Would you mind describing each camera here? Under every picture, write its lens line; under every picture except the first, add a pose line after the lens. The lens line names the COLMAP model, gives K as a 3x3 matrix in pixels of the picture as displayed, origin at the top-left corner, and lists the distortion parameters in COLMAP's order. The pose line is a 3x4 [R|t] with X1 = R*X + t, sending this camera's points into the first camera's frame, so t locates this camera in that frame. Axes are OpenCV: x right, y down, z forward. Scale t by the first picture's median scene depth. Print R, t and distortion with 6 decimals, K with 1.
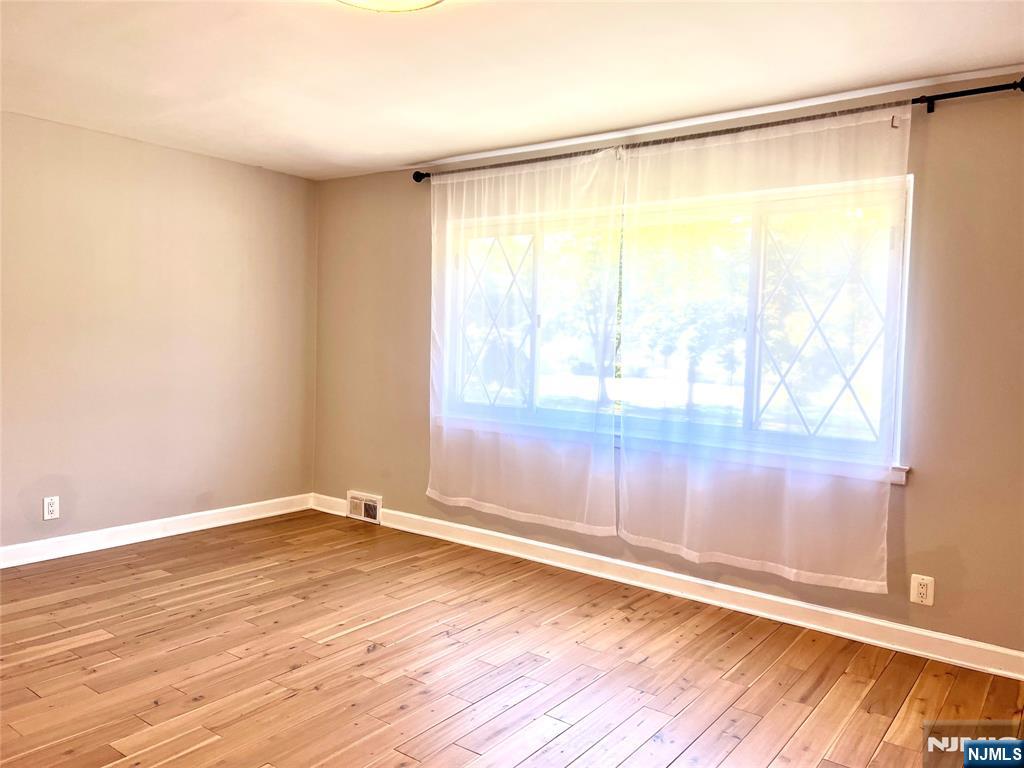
lens RADIAL K [[768.9, 0, 514.4], [0, 768.9, 376.5], [0, 0, 1]] dist [0.040616, -0.033851]
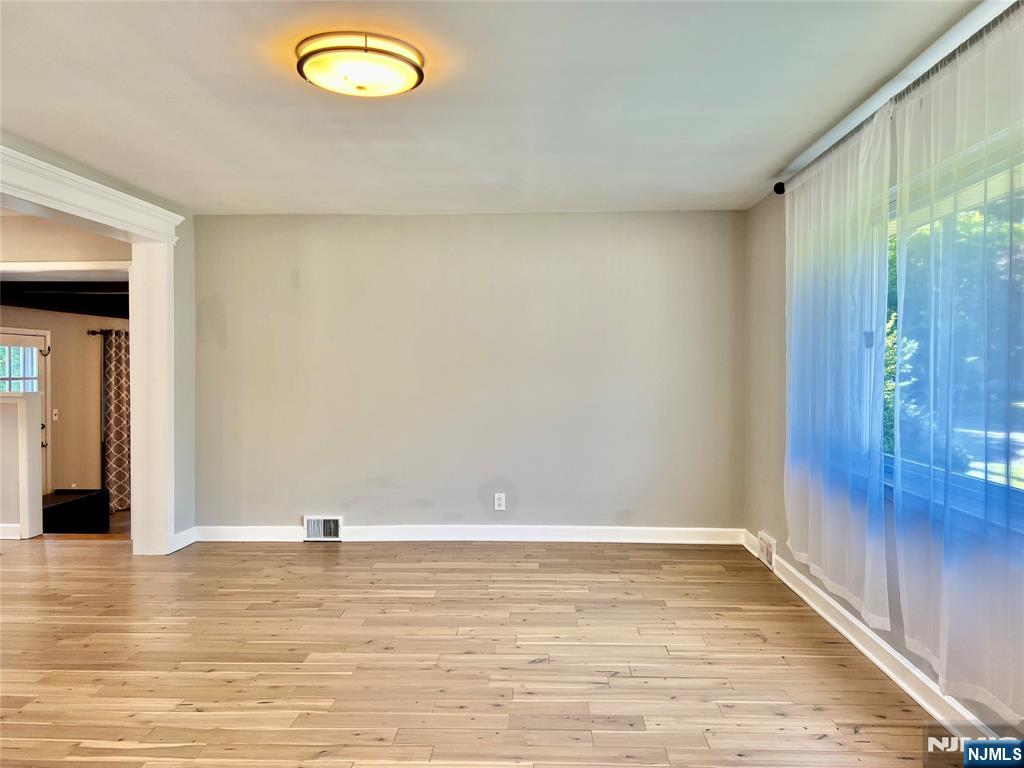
lens RADIAL K [[768.9, 0, 515.0], [0, 768.9, 384.1], [0, 0, 1]] dist [0.040616, -0.033851]
pose [[0.586361, -0.002222, -0.810047, 0.535413], [-0.028642, 0.999314, -0.023474, 0.000115], [0.809543, 0.036966, 0.585895, 0.283471]]
